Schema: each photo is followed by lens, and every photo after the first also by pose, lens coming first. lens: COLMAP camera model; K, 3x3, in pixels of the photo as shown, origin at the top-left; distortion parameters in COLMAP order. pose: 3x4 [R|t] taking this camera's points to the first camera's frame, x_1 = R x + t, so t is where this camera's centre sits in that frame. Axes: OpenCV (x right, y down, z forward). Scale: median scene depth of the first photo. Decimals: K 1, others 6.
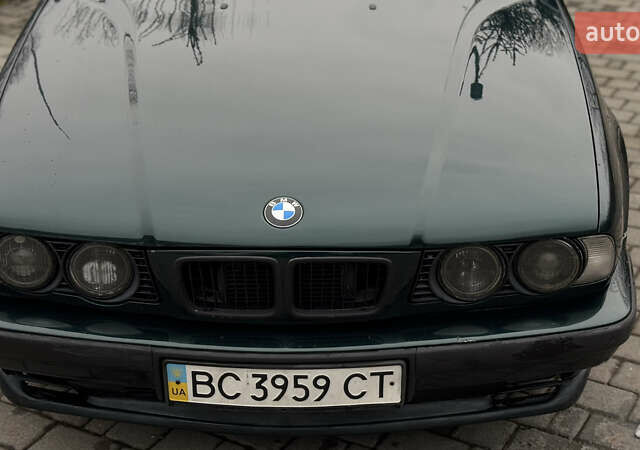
lens RADIAL K [[1127.0, 0, 317.2], [0, 1127.0, 223.9], [0, 0, 1]] dist [0.150069, 0.000000]
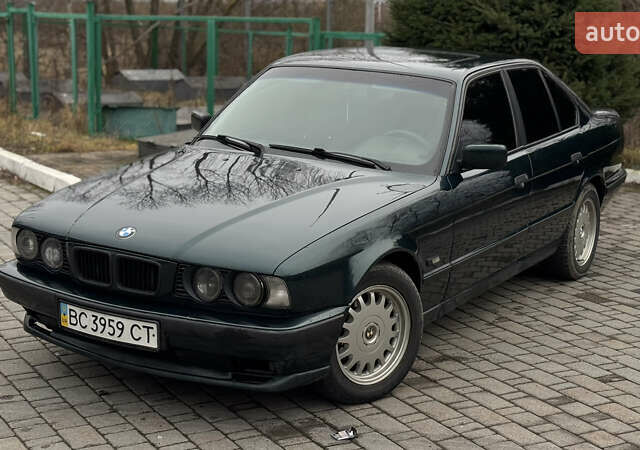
lens RADIAL K [[1127.0, 0, 316.8], [0, 1127.0, 212.6], [0, 0, 1]] dist [0.150069, 0.000000]
pose [[0.864530, 0.135280, -0.484033, 1.150400], [-0.260343, 0.944349, -0.201066, 0.253186], [0.429895, 0.299842, 0.851637, -0.496903]]
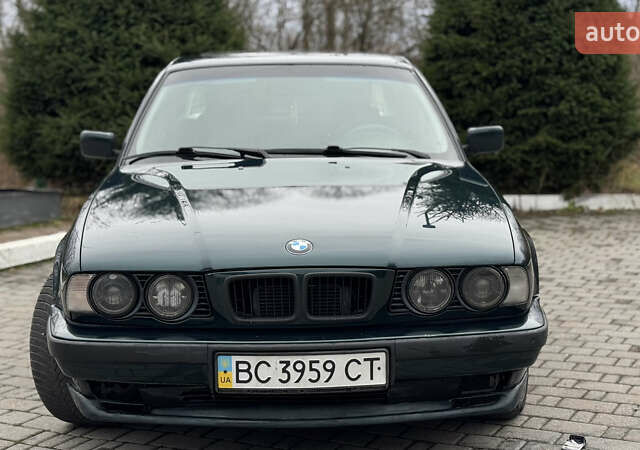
lens RADIAL K [[1127.0, 0, 317.8], [0, 1127.0, 226.5], [0, 0, 1]] dist [0.150069, 0.000000]
pose [[0.998547, -0.015796, 0.051513, -0.078942], [0.031833, 0.944316, -0.327495, 0.431686], [-0.043471, 0.328659, 0.943448, -0.371801]]
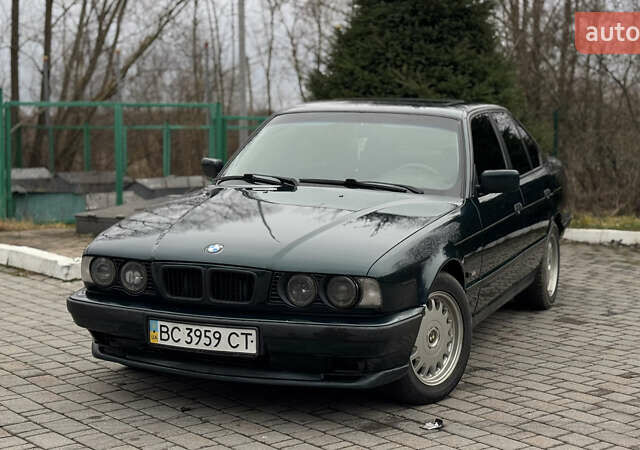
lens RADIAL K [[1127.0, 0, 320.5], [0, 1127.0, 220.8], [0, 0, 1]] dist [0.150069, 0.000000]
pose [[0.934631, 0.056951, -0.351029, 0.840966], [-0.176548, 0.931168, -0.318993, 0.544384], [0.308700, 0.360115, 0.880353, -0.732629]]
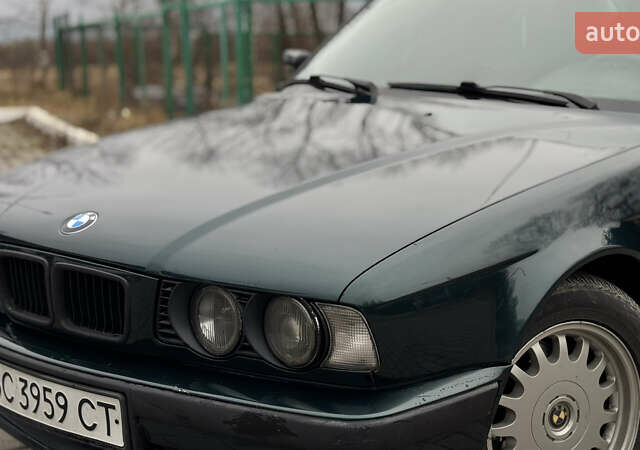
lens RADIAL K [[1127.0, 0, 321.8], [0, 1127.0, 227.3], [0, 0, 1]] dist [0.150069, 0.000000]
pose [[0.763714, 0.118090, -0.634662, 0.764674], [-0.280473, 0.946186, -0.161450, 0.094559], [0.581443, 0.301307, 0.755737, 0.351327]]
